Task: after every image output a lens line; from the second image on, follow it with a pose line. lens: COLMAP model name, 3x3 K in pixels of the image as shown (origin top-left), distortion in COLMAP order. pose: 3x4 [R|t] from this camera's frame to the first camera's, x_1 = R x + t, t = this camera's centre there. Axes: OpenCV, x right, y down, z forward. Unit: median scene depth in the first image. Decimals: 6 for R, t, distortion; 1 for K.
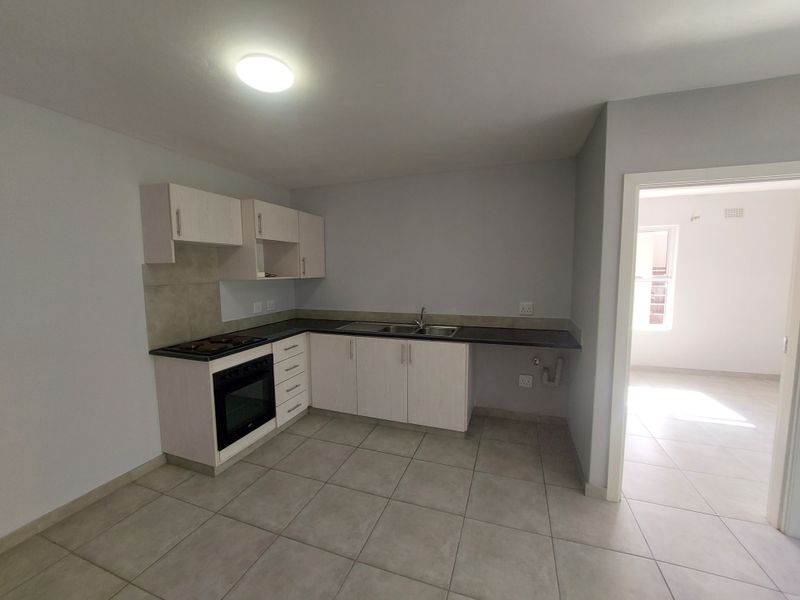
lens RADIAL K [[322.7, 0, 399.5], [0, 322.7, 302.8], [0, 0, 1]] dist [-0.002404, -0.000103]
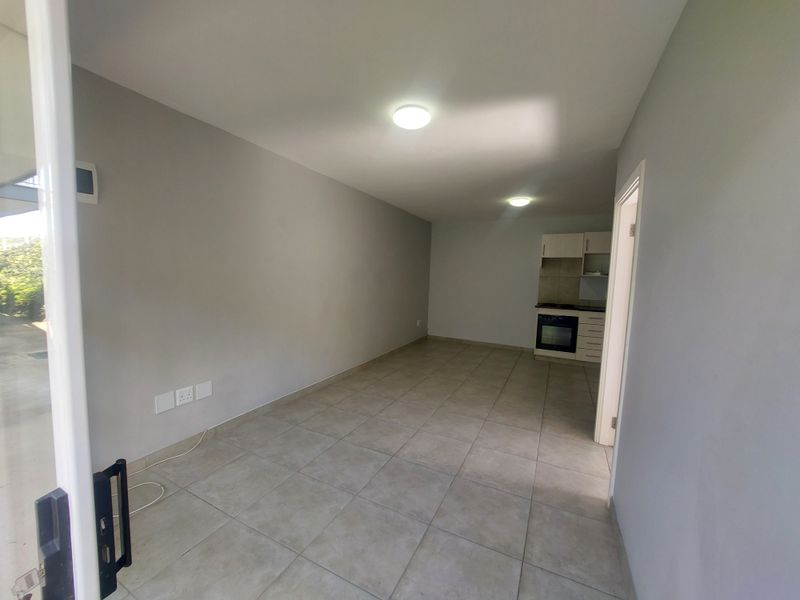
lens RADIAL K [[322.7, 0, 399.5], [0, 322.7, 302.8], [0, 0, 1]] dist [-0.002404, -0.000103]
pose [[-0.121908, 0.094471, -0.988035, 1.493447], [-0.130496, 0.985293, 0.110310, 0.011592], [0.983925, 0.142382, -0.107787, 0.203070]]
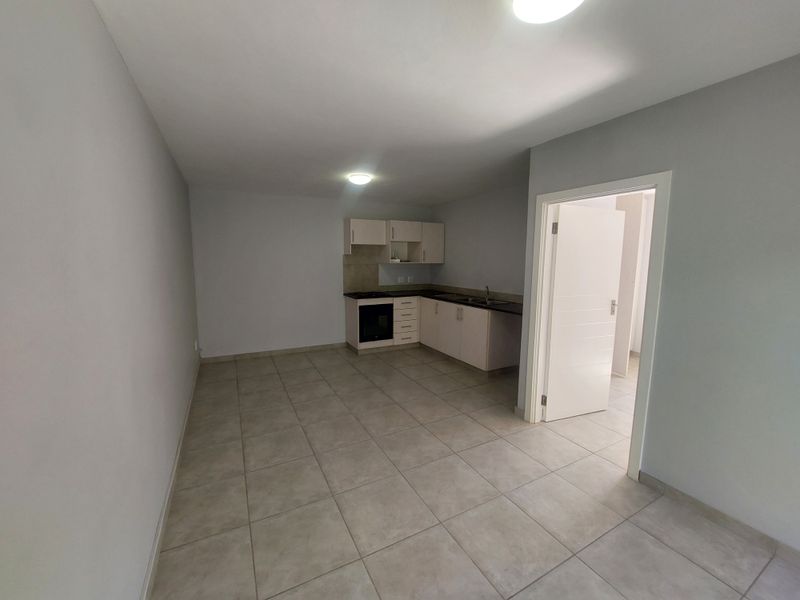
lens RADIAL K [[320.7, 0, 393.6], [0, 320.7, 298.6], [0, 0, 1]] dist [-0.011761, 0.000206]
pose [[0.732938, 0.096154, -0.673465, 0.834058], [-0.081039, 0.995252, 0.053902, 0.030285], [0.675451, 0.015070, 0.737251, -0.344088]]
